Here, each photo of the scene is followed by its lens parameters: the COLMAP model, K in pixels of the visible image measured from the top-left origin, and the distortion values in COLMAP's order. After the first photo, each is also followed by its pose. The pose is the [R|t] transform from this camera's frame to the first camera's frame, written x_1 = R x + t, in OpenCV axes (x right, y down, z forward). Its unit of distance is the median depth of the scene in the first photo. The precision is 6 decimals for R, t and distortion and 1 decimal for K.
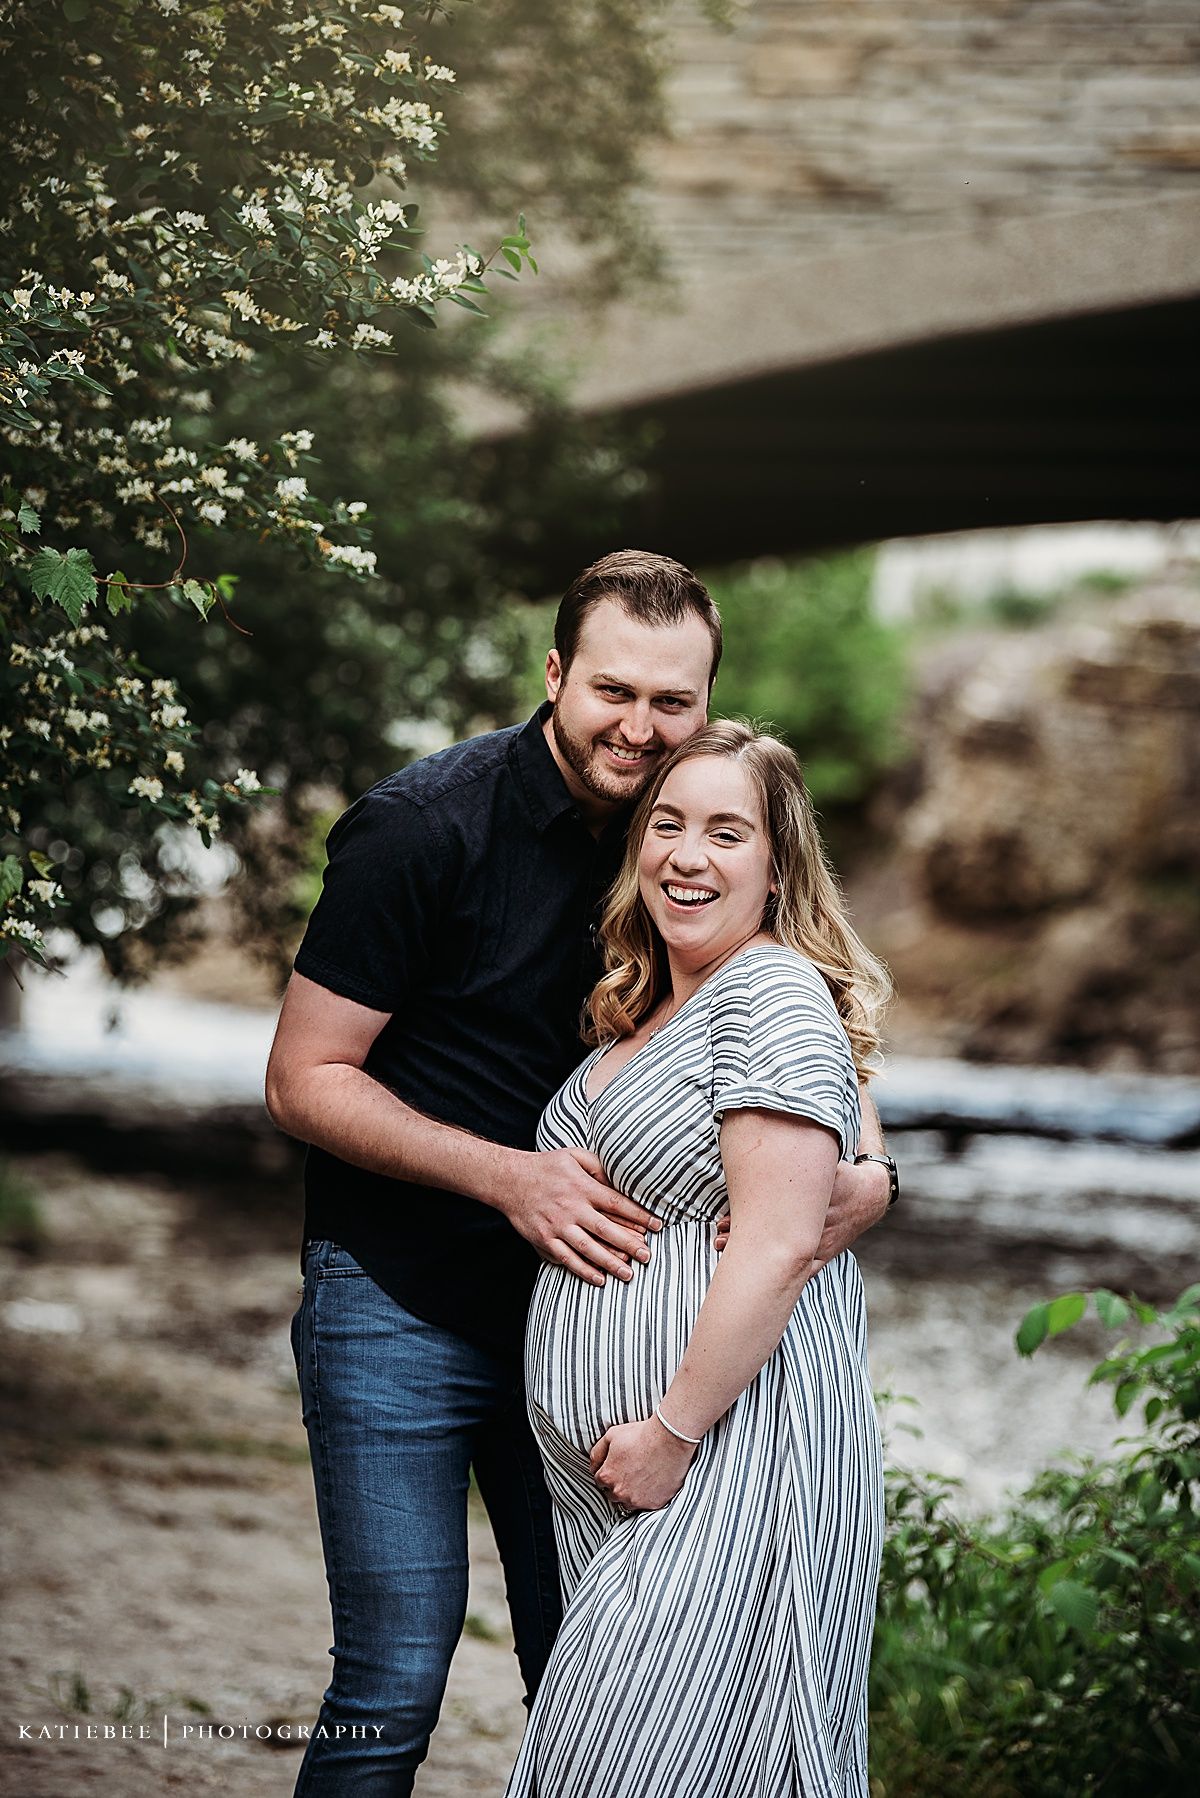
lens RADIAL K [[6710.2, 0, 596.8], [0, 6710.2, 879.0], [0, 0, 1]] dist [1.253393, -0.138197]
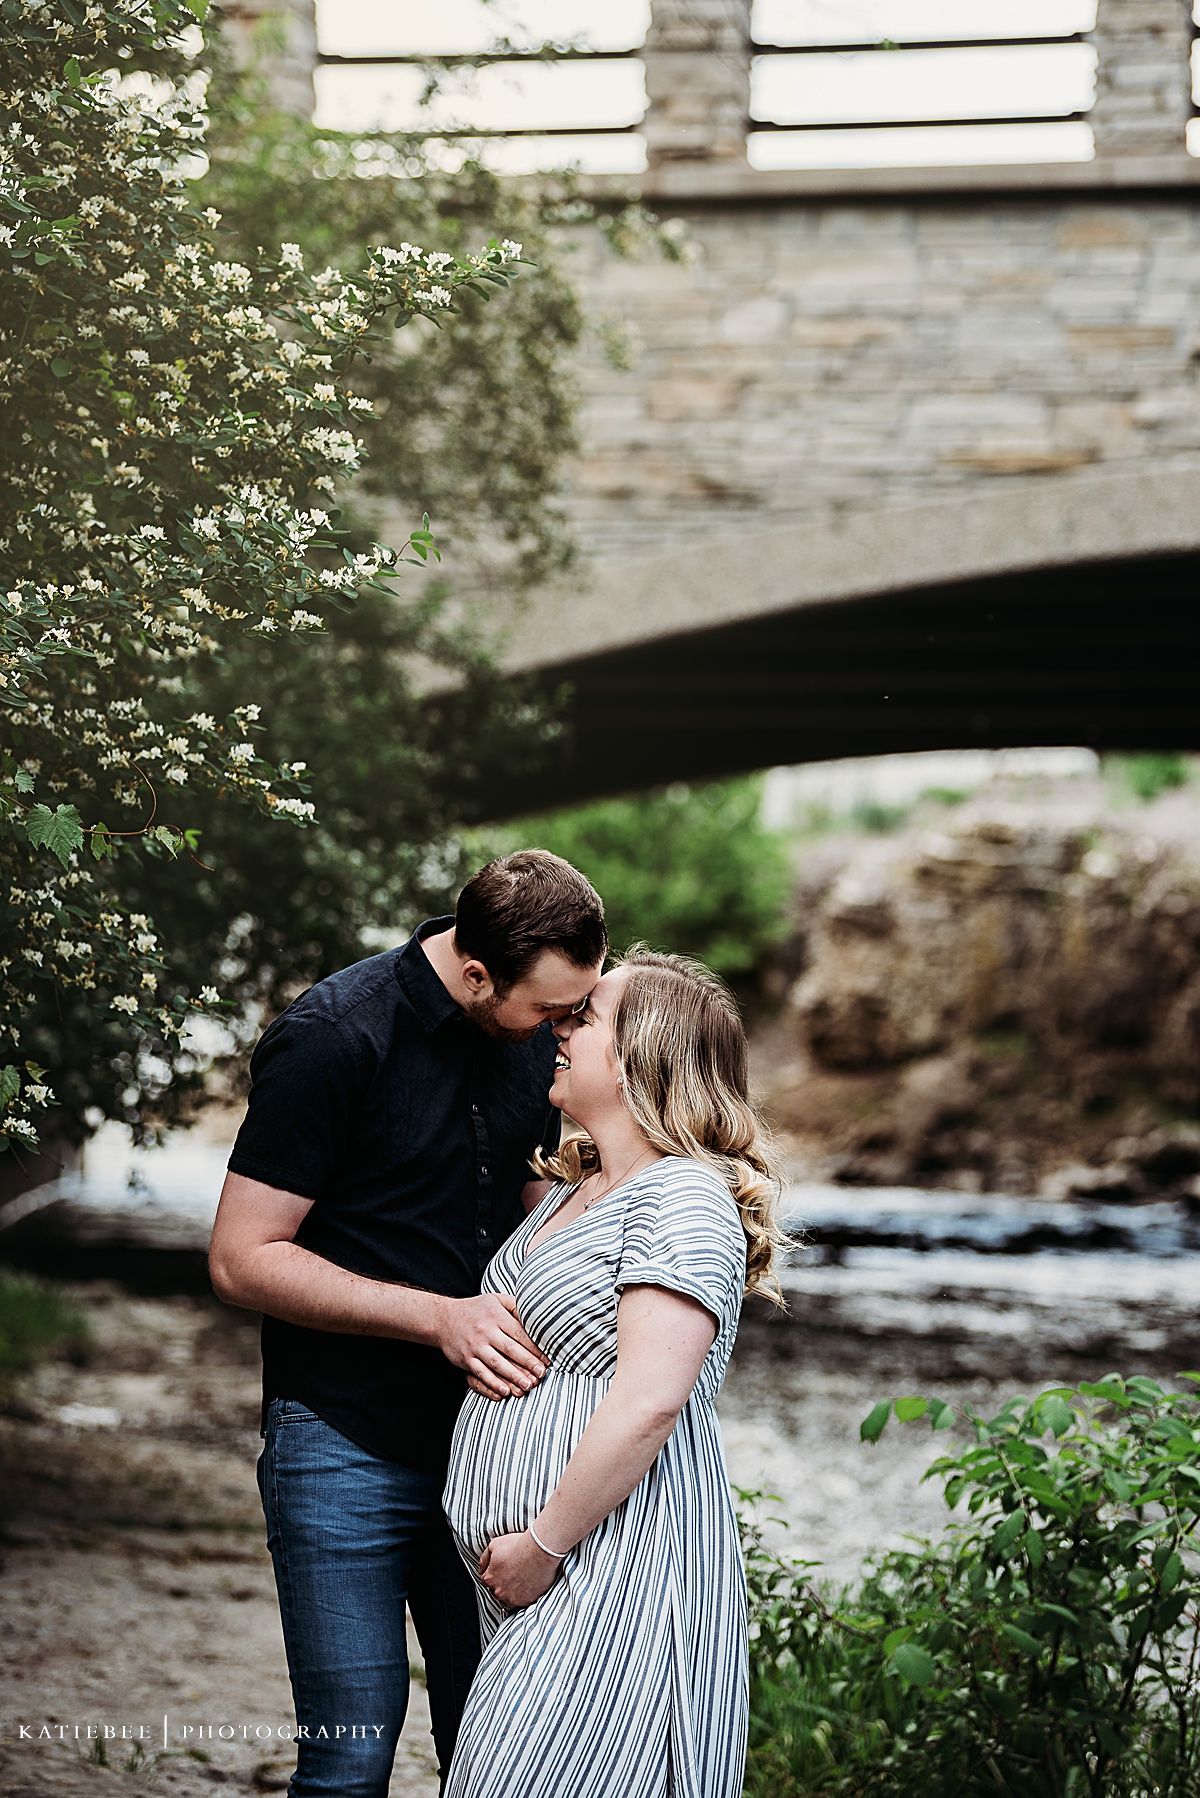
lens RADIAL K [[5307.5, 0, 600.0], [0, 5307.5, 899.0], [0, 0, 1]] dist [0.841953, -0.892687]
pose [[0.999794, -0.018386, 0.008586, 0.006224], [0.018592, 0.999524, -0.024604, -0.004769], [-0.008130, 0.024758, 0.999660, 0.035250]]
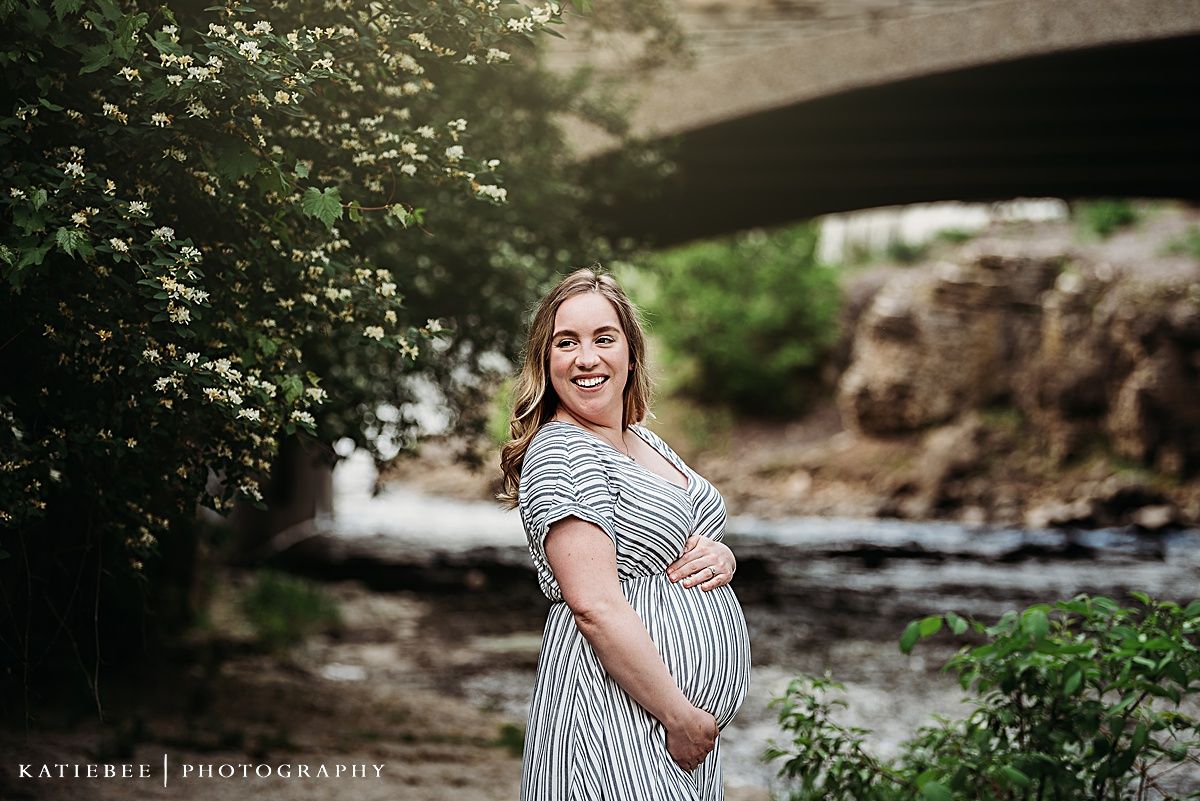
lens RADIAL K [[3888.2, 0, 600.0], [0, 3888.2, 400.5], [0, 0, 1]] dist [0.858129, -0.997192]
pose [[0.999376, -0.030651, -0.017545, 0.004143], [0.030513, 0.999502, -0.008052, 0.008569], [0.017783, 0.007512, 0.999814, 0.015975]]
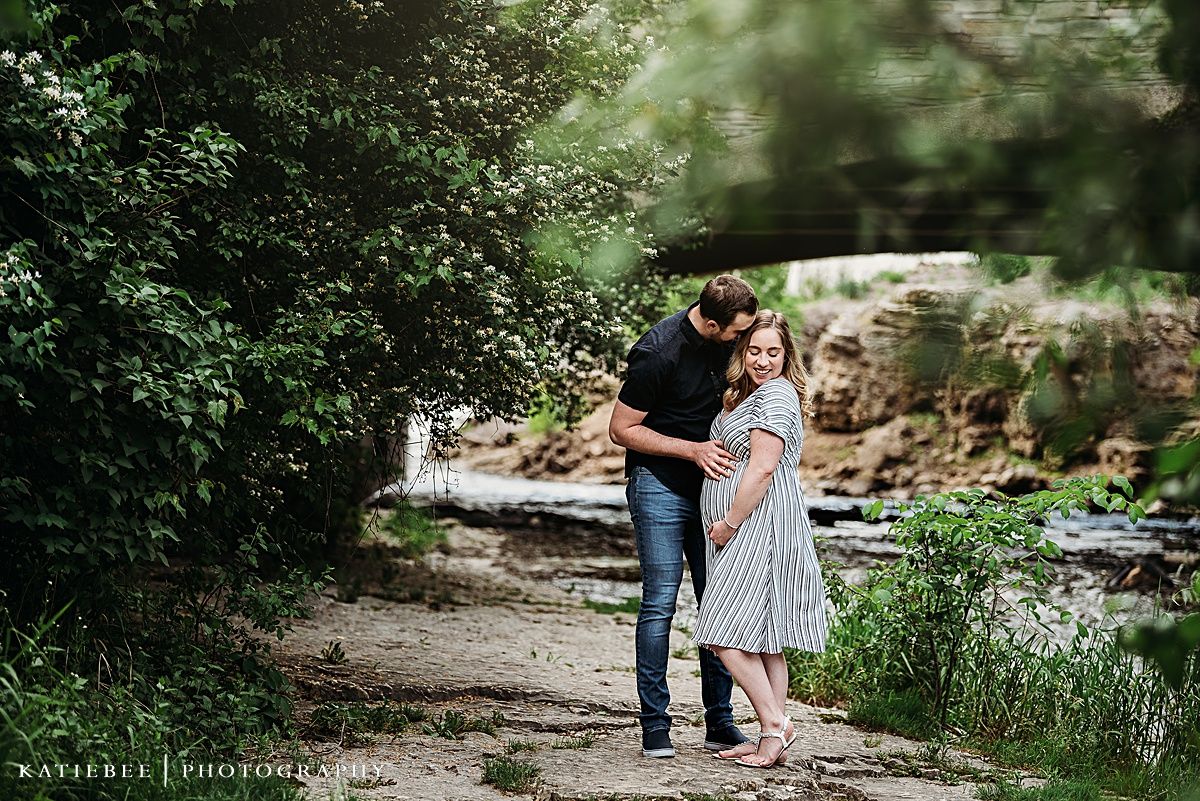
lens RADIAL K [[3542.3, 0, 600.0], [0, 3542.3, 400.5], [0, 0, 1]] dist [0.841953, -0.892687]
pose [[0.999938, -0.008111, -0.007582, -0.030469], [0.008013, 0.999884, -0.012977, 0.028936], [0.007686, 0.012915, 0.999887, -0.444169]]
